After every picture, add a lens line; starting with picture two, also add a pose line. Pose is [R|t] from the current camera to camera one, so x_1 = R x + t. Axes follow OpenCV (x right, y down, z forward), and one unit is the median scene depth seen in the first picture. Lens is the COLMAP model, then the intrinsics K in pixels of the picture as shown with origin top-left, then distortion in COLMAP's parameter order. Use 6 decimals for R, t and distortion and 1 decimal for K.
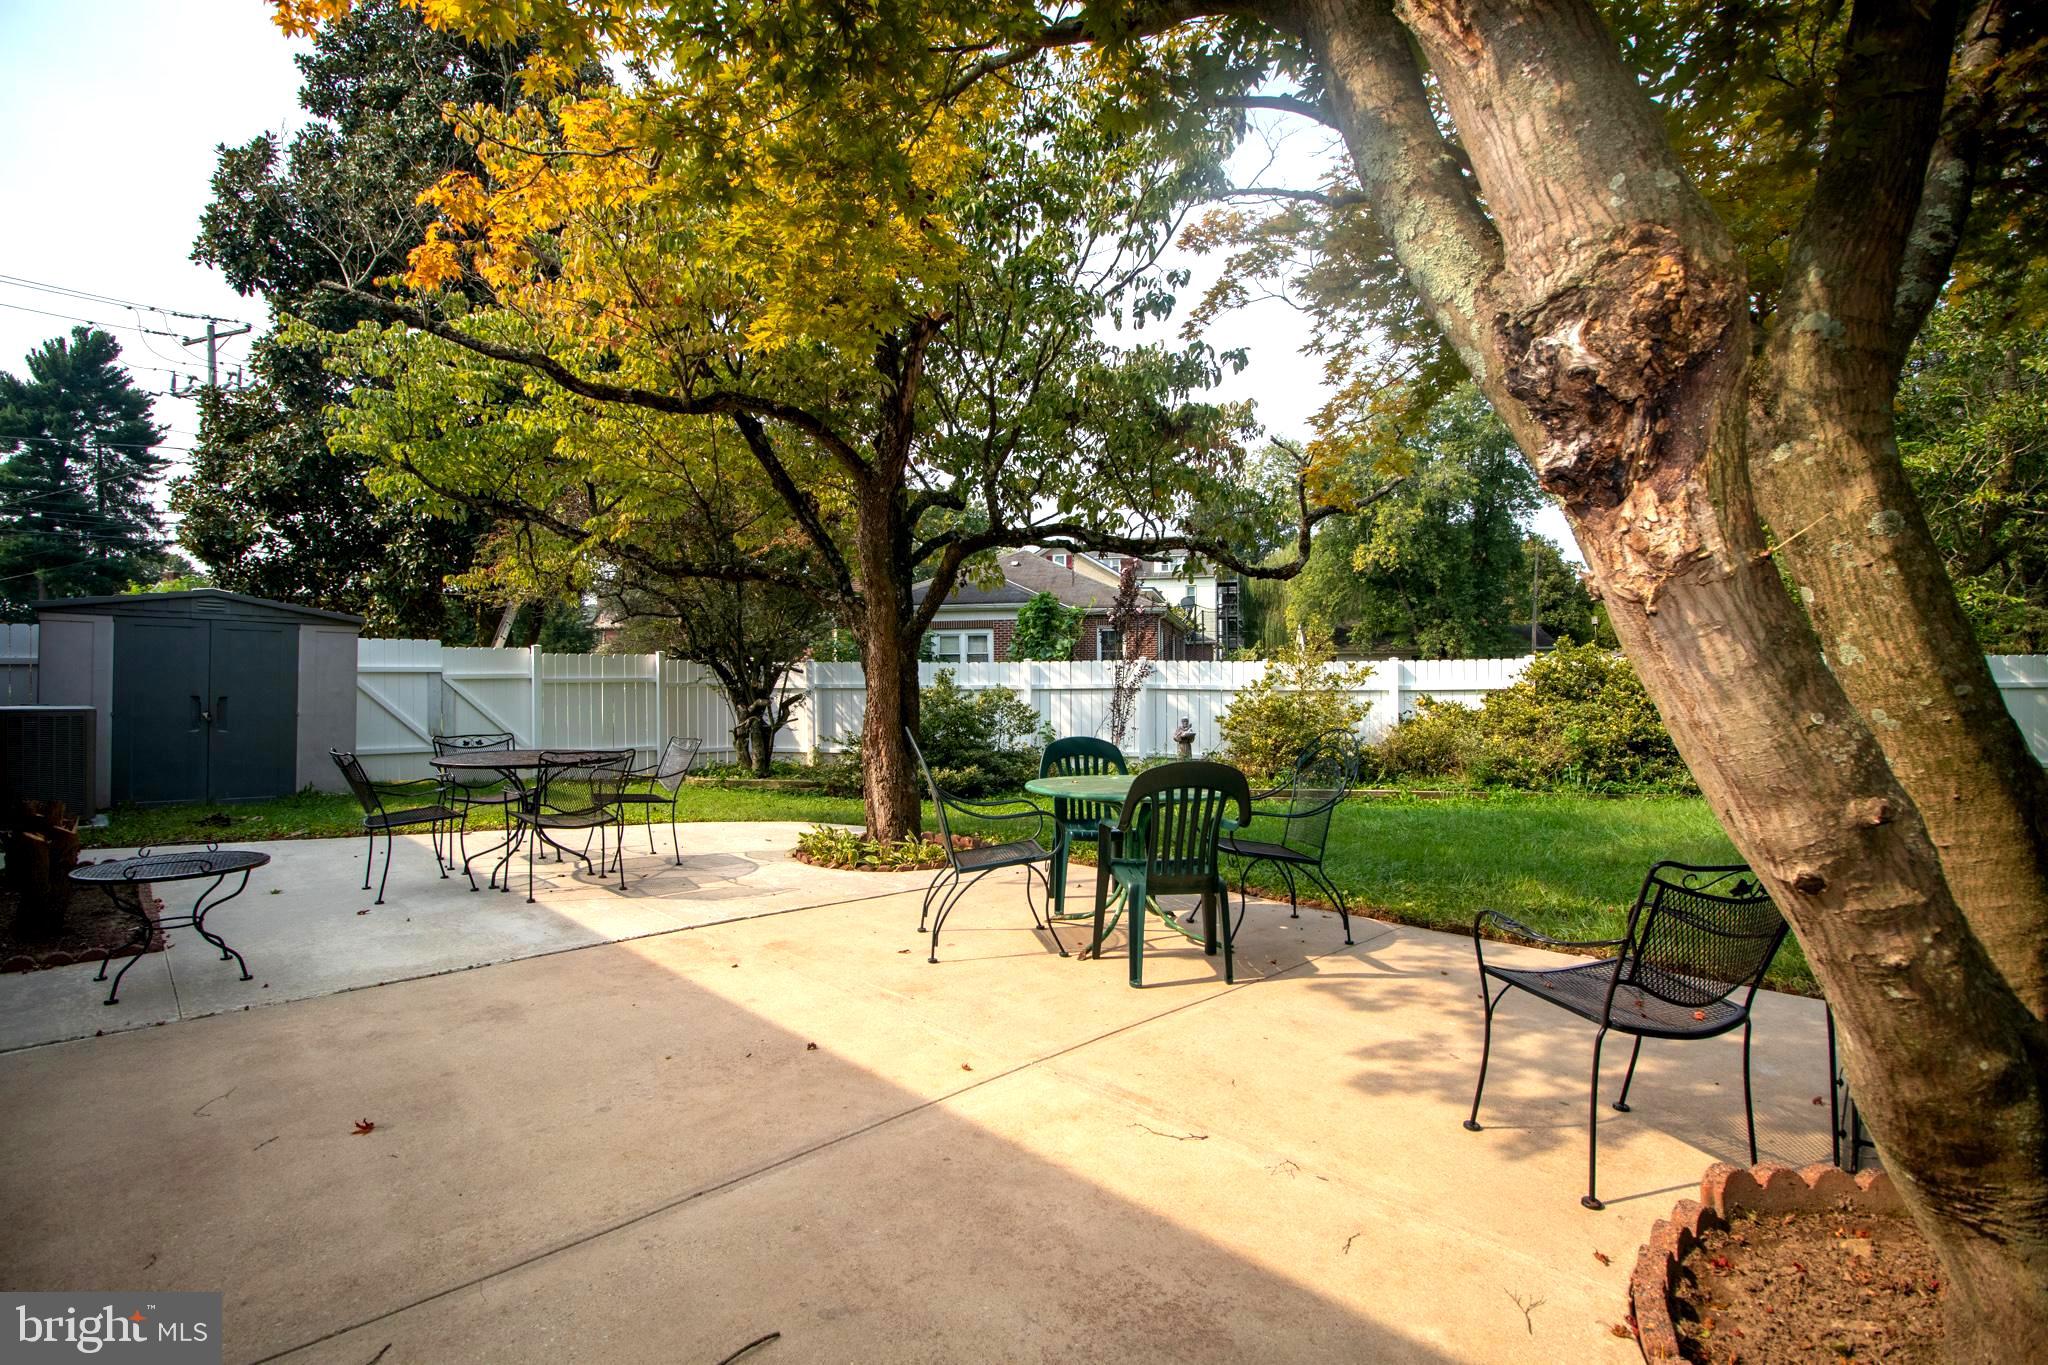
lens RADIAL K [[939.7, 0, 1036.8], [0, 939.7, 683.2], [0, 0, 1]] dist [0.000547, -0.011498]
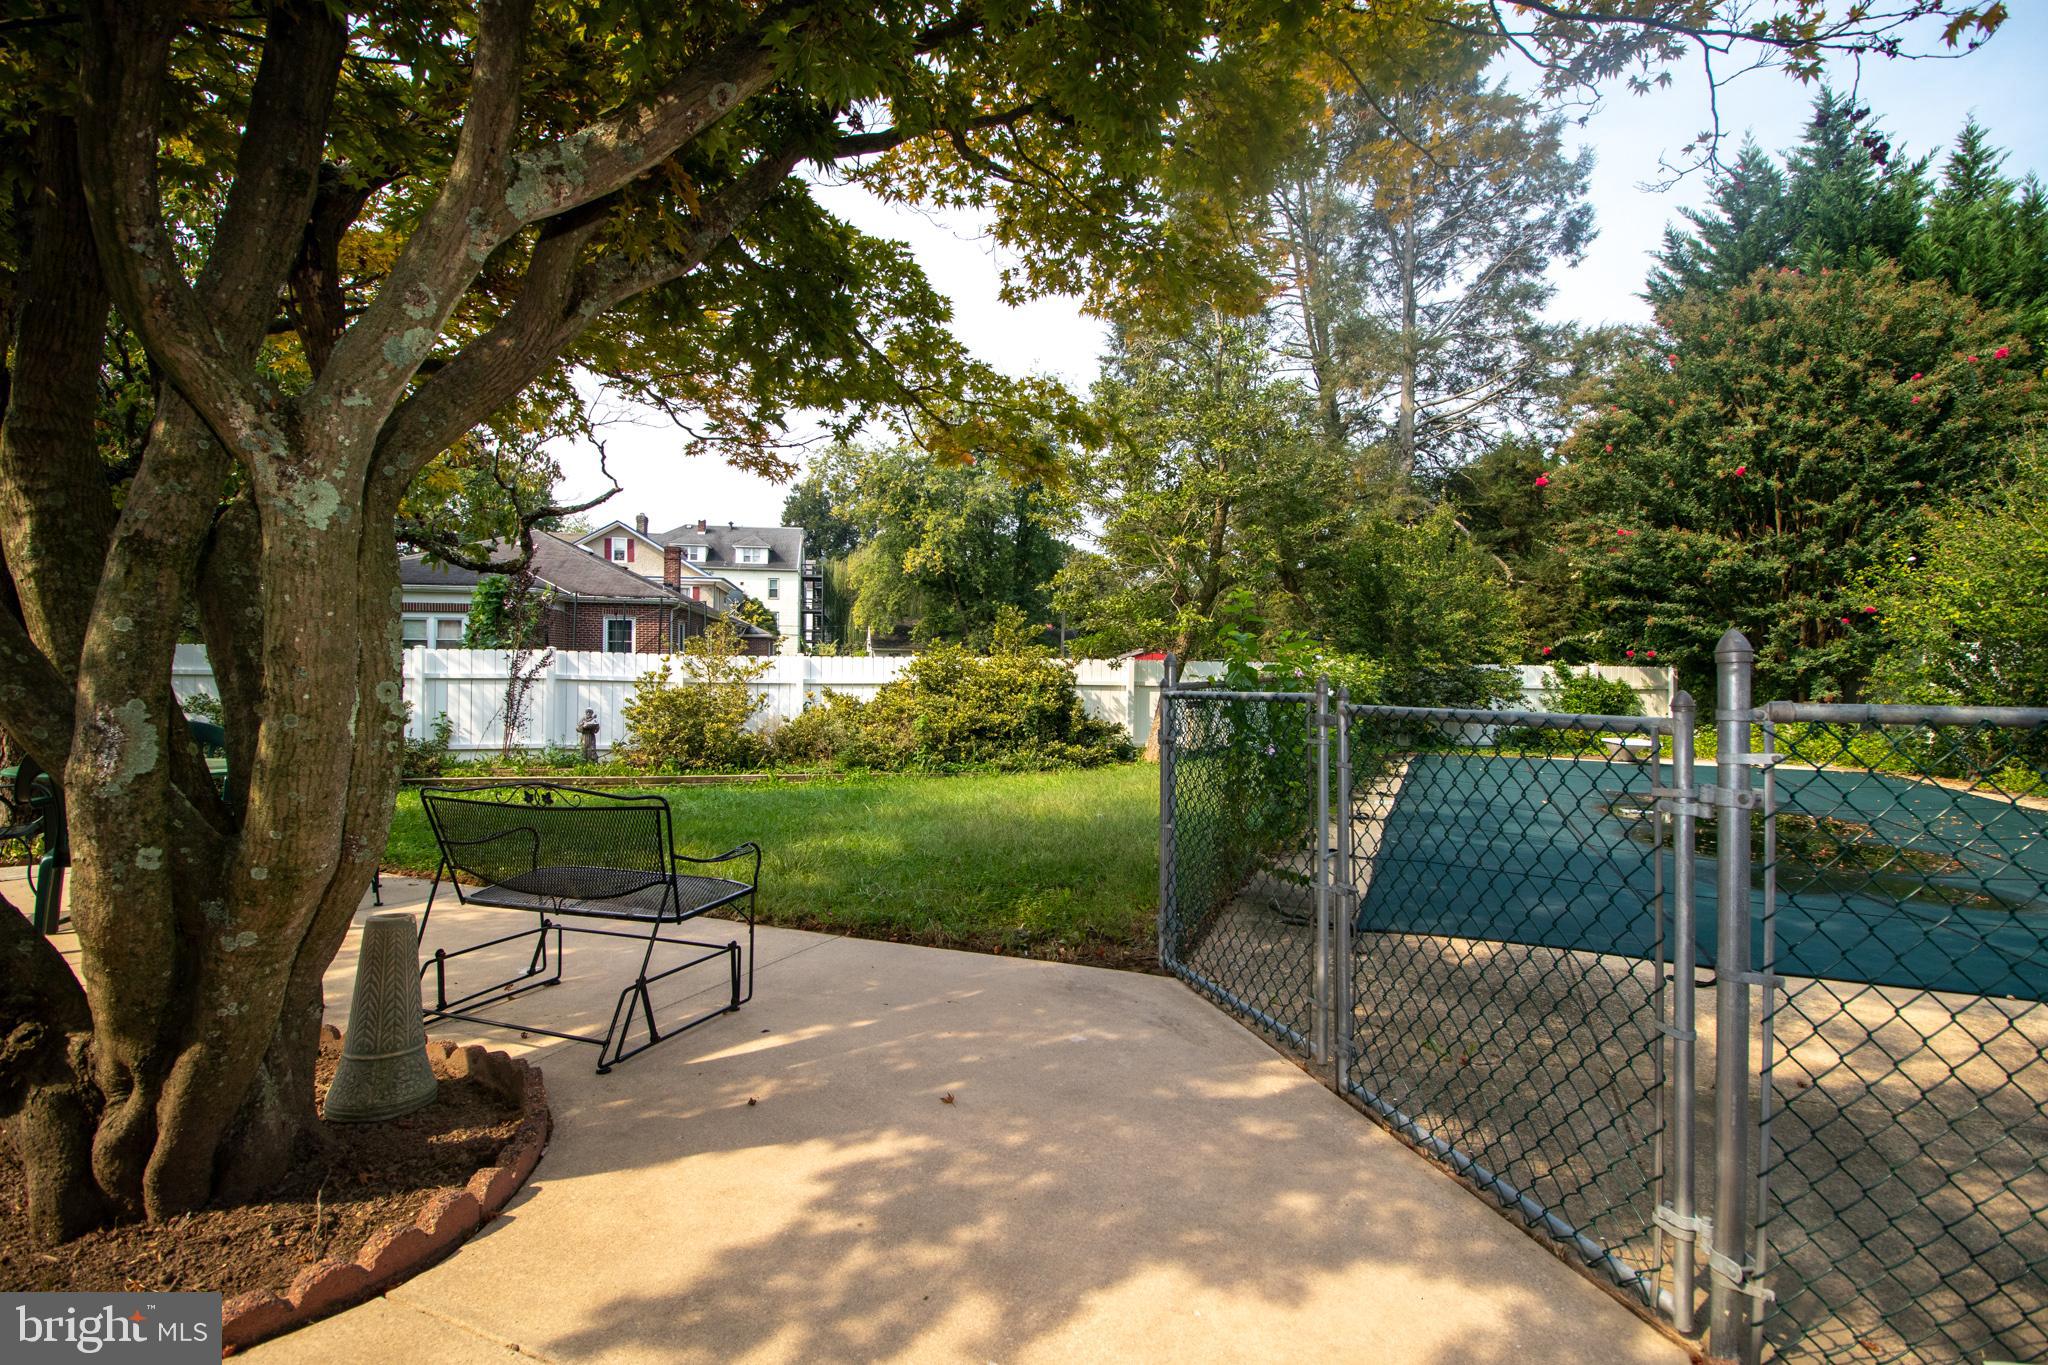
lens RADIAL K [[939.7, 0, 1036.8], [0, 939.7, 683.2], [0, 0, 1]] dist [0.000547, -0.011498]
pose [[0.920820, 0.011451, 0.389820, 0.207105], [-0.013446, 0.999907, 0.002390, 0.000870], [-0.389756, -0.007442, 0.920888, -0.107663]]
